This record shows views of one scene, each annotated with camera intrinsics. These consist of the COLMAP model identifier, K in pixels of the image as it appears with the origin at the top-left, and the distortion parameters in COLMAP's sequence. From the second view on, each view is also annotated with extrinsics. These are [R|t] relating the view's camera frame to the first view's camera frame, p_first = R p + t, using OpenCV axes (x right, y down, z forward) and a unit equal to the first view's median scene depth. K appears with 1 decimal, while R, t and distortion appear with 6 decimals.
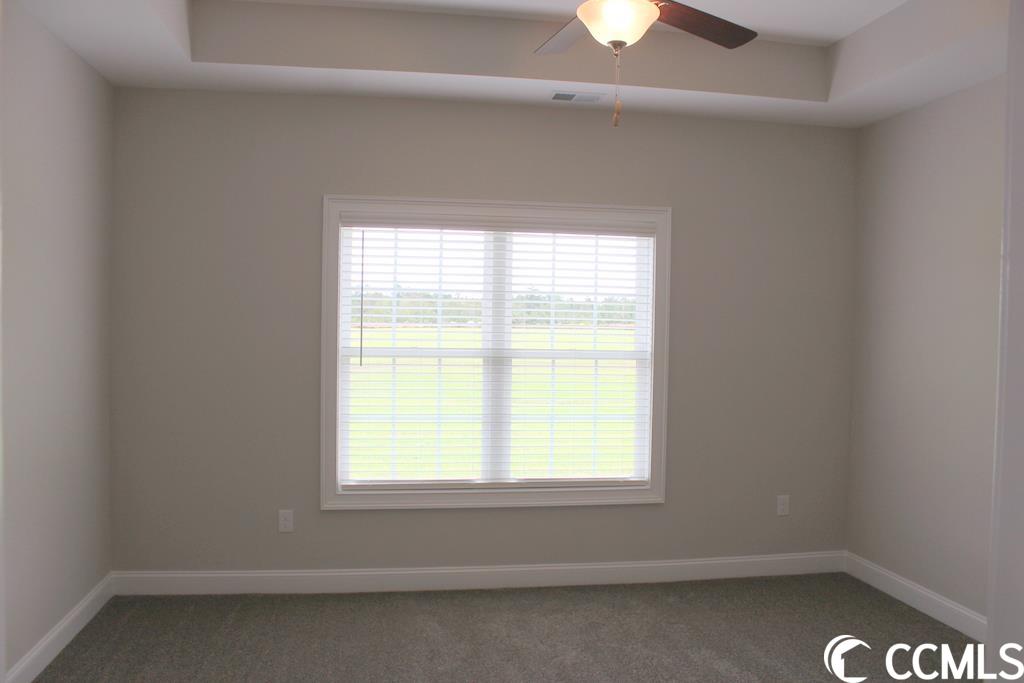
lens RADIAL K [[737.9, 0, 513.7], [0, 737.9, 302.6], [0, 0, 1]] dist [-0.058043, 0.003894]
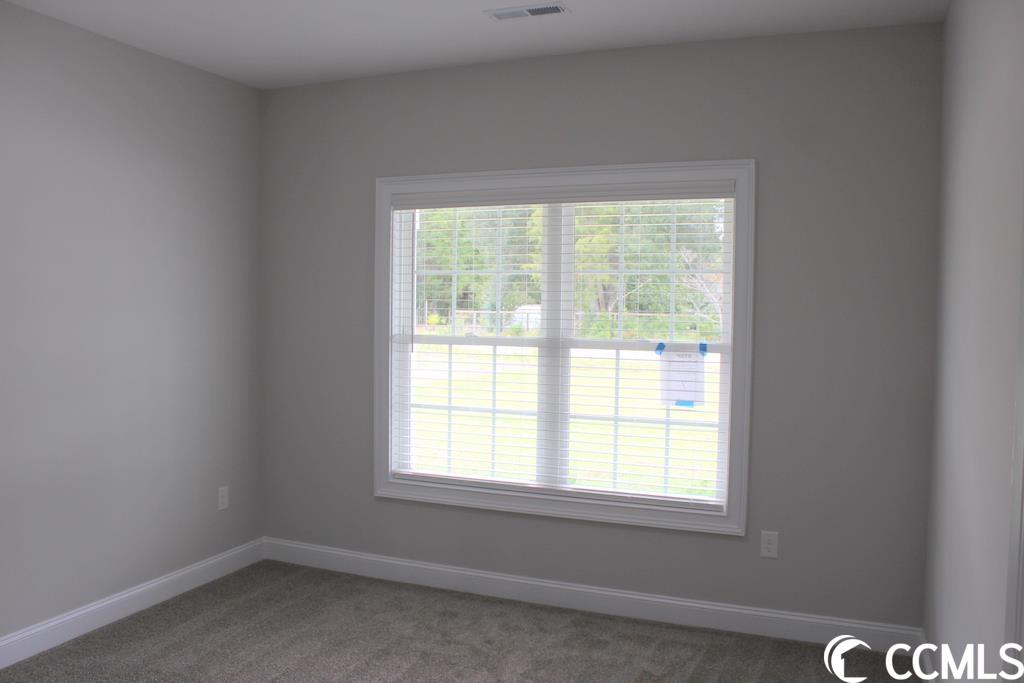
lens RADIAL K [[895.2, 0, 512.0], [0, 895.2, 341.5], [0, 0, 1]] dist [-0.098829, 0.001131]
pose [[0.852915, 0.015137, -0.521830, 0.492986], [0.014878, 0.998469, 0.053281, 0.009652], [0.521838, -0.053208, 0.851384, 0.067751]]
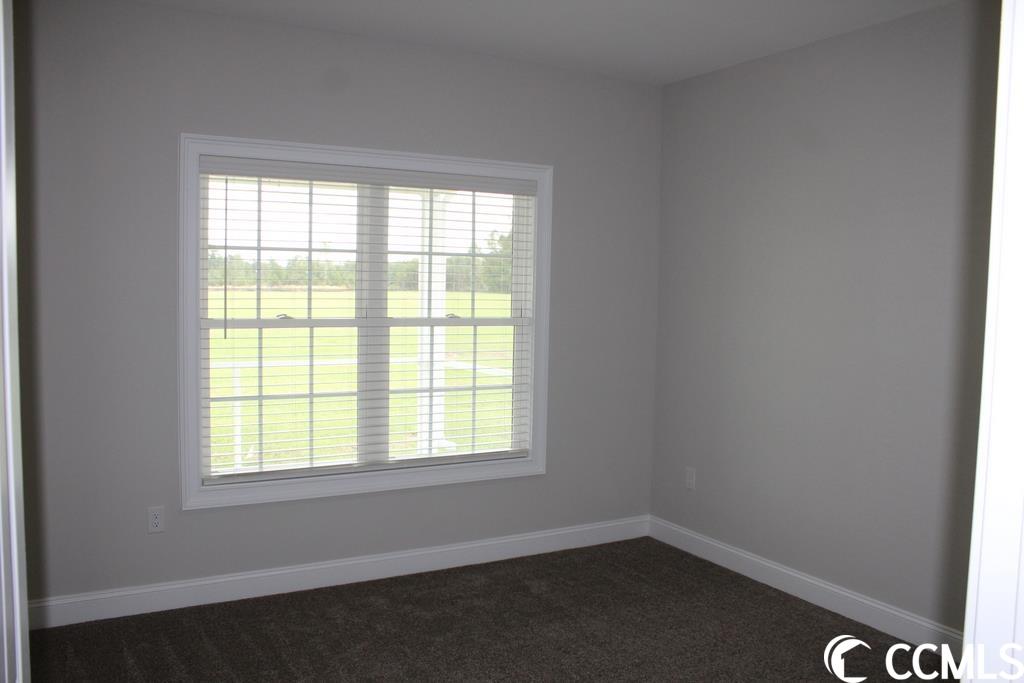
lens RADIAL K [[854.9, 0, 512.0], [0, 854.9, 341.5], [0, 0, 1]] dist [-0.088055, 0.007040]
pose [[0.944319, -0.024235, 0.328137, -0.204303], [-0.006215, 0.995792, 0.091431, -0.003744], [-0.328972, -0.088379, 0.940195, -0.031183]]
